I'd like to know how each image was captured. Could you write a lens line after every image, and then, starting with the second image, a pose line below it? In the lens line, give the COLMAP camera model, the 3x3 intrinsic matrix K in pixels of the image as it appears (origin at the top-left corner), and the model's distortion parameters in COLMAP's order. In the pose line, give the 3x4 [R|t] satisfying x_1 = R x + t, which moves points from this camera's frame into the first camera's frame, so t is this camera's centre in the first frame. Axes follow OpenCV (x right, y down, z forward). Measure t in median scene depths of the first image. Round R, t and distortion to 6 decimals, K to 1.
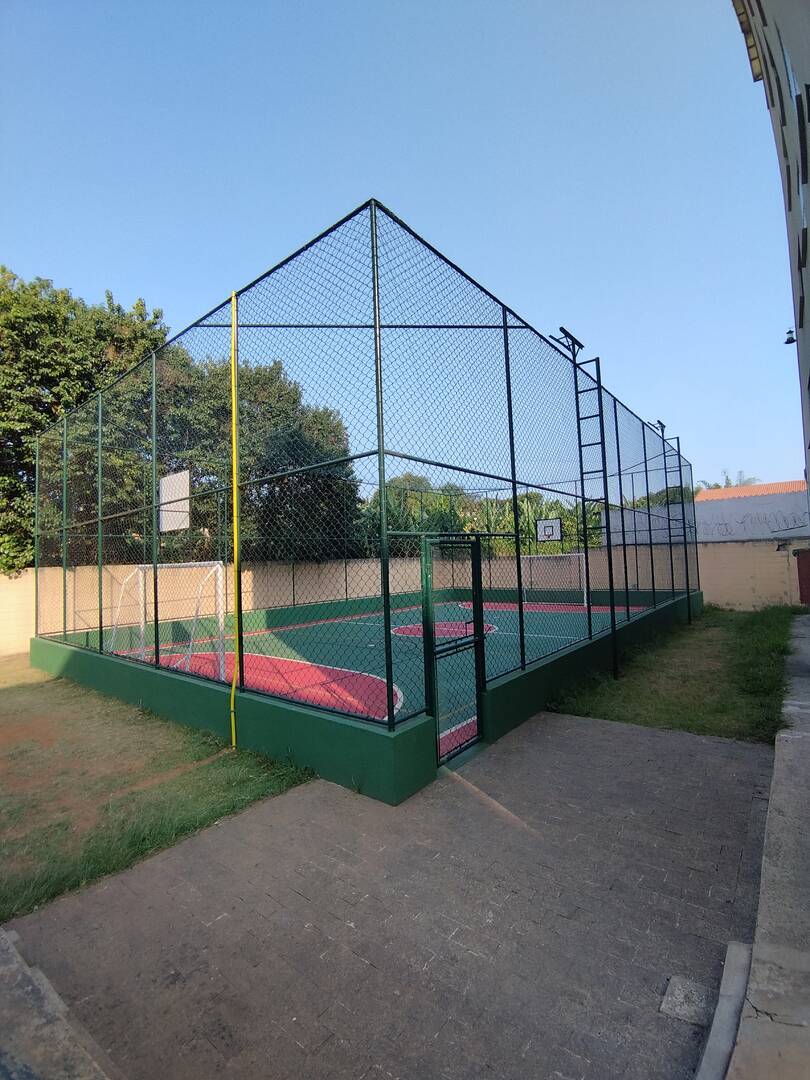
lens RADIAL K [[492.1, 0, 405.0], [0, 492.1, 540.0], [0, 0, 1]] dist [-0.003520, -0.000098]
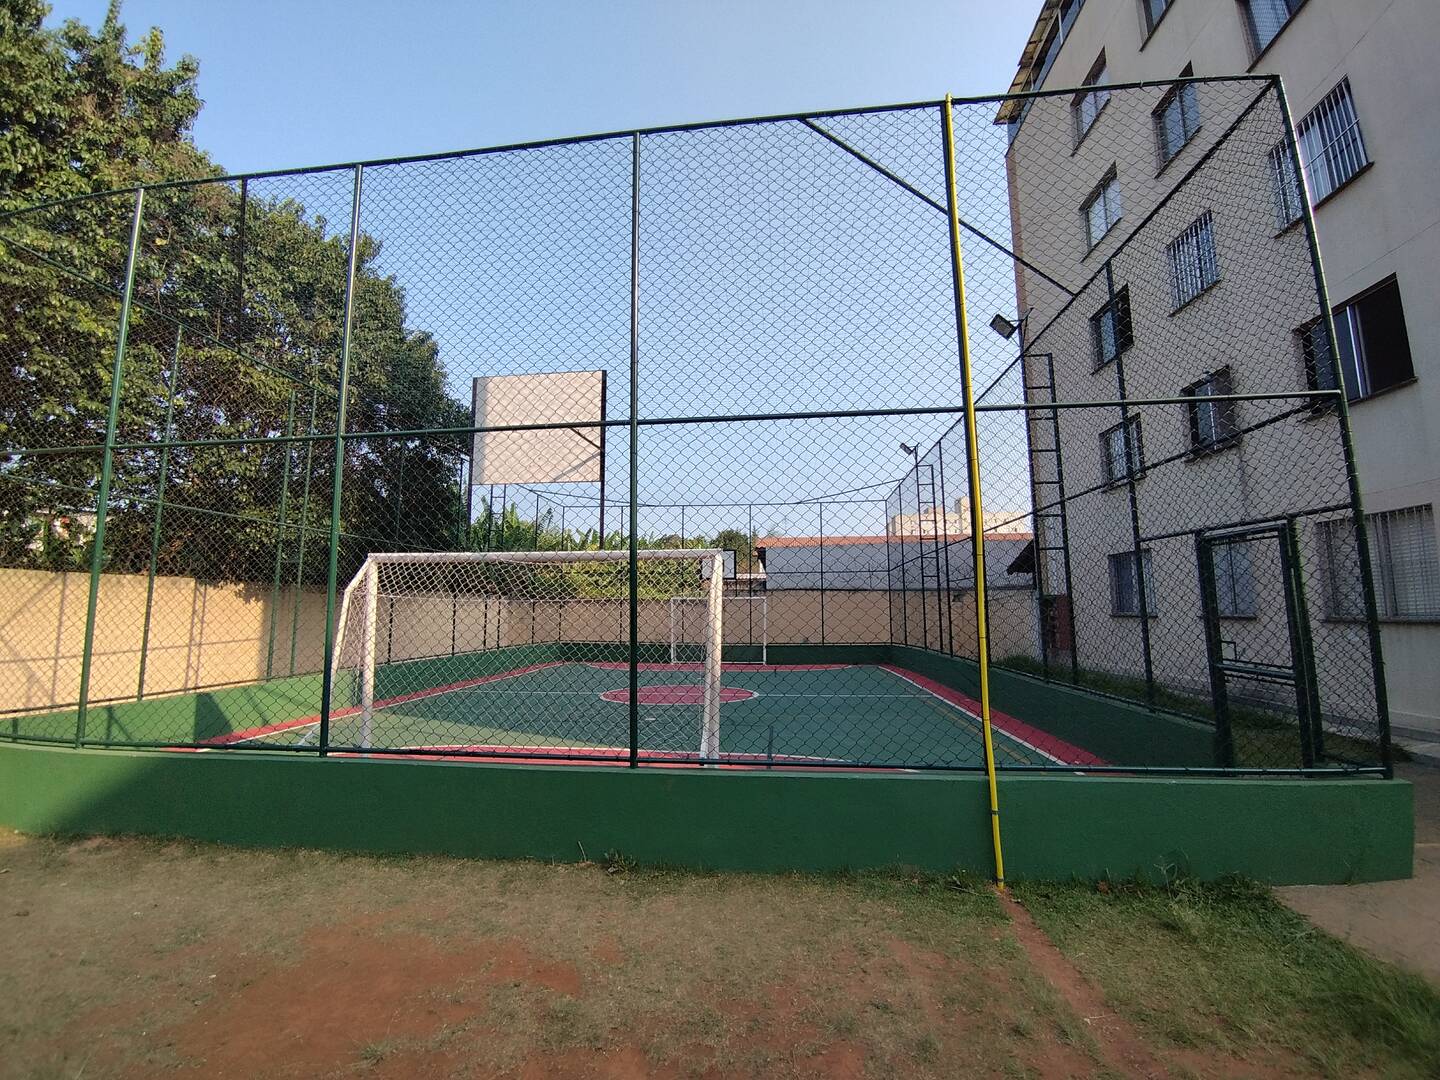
lens RADIAL K [[656.2, 0, 720.0], [0, 656.2, 540.0], [0, 0, 1]] dist [-0.003520, -0.000098]
pose [[0.823355, 0.104491, 0.557824, -0.865335], [-0.055880, 0.993054, -0.103538, 0.118100], [-0.564769, 0.054078, 0.823476, 0.468203]]
